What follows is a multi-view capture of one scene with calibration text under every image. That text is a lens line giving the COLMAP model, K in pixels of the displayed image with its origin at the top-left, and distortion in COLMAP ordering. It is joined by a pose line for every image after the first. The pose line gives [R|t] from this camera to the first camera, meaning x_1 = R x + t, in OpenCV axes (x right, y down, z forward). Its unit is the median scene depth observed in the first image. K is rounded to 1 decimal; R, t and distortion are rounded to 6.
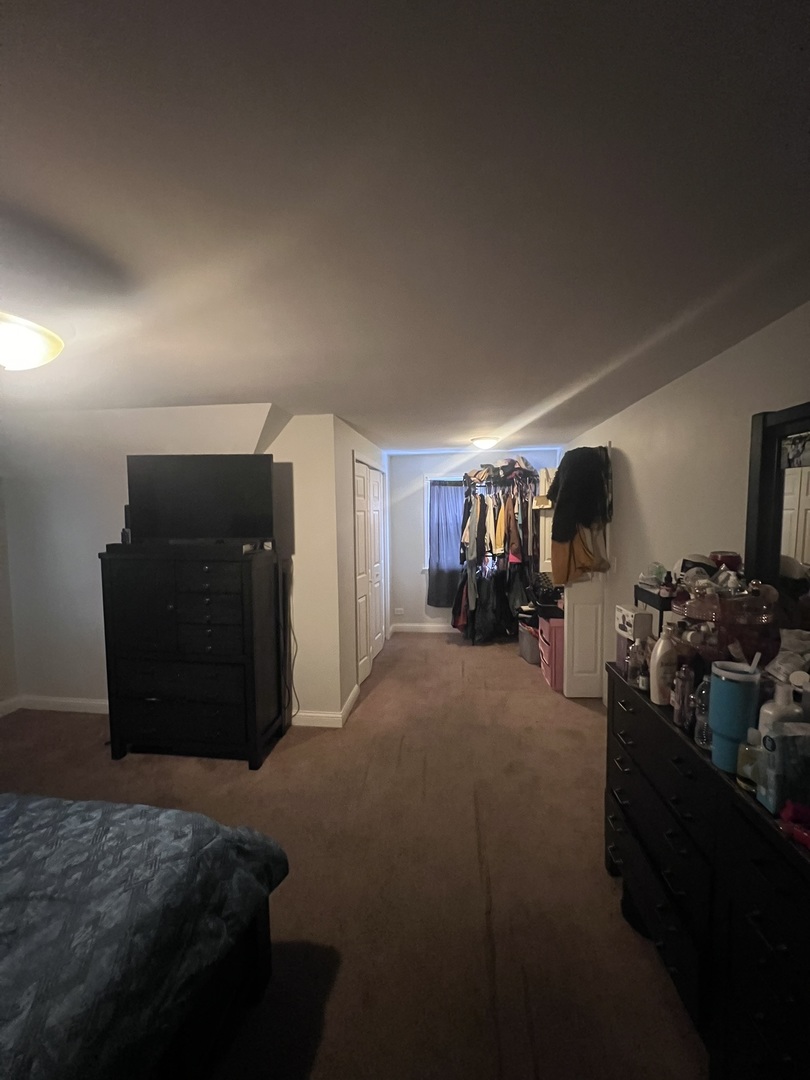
lens RADIAL K [[438.0, 0, 405.4], [0, 438.0, 538.6], [0, 0, 1]] dist [-0.003980, -0.000183]
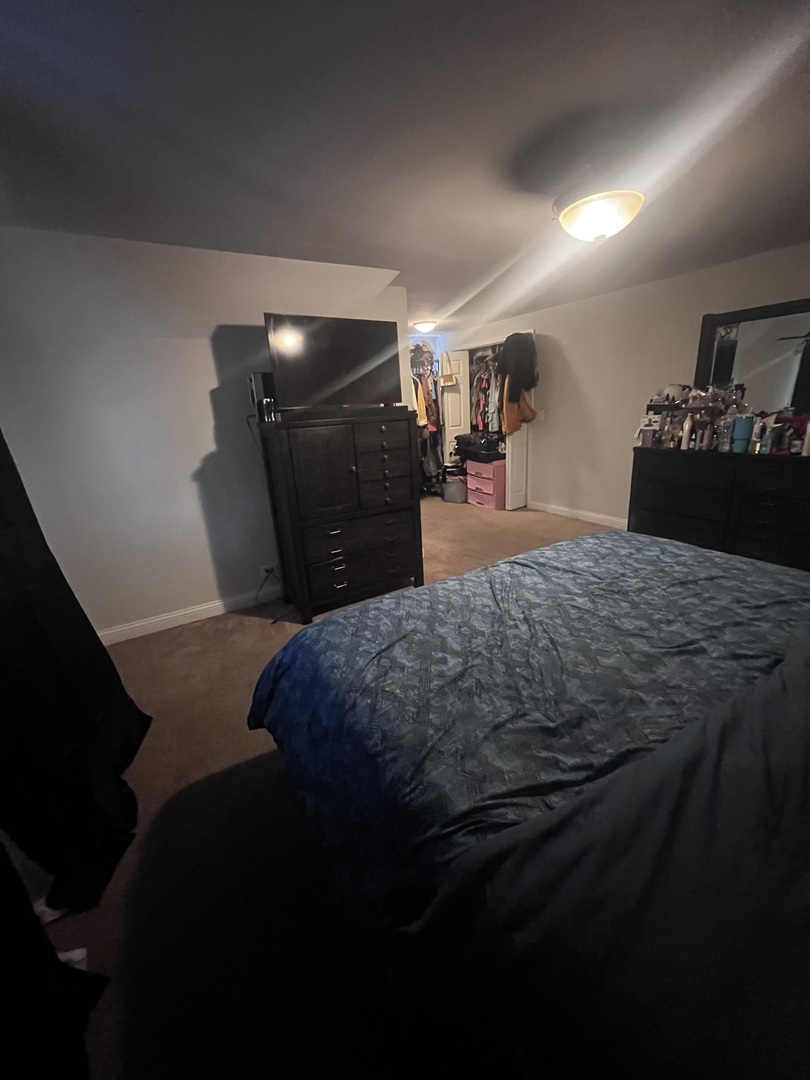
lens RADIAL K [[438.0, 0, 409.1], [0, 438.0, 543.1], [0, 0, 1]] dist [-0.003980, -0.000183]
pose [[0.768952, -0.232710, 0.595449, -0.805632], [0.097765, 0.963246, 0.250199, 0.054858], [-0.631787, -0.134177, 0.763440, 0.042057]]
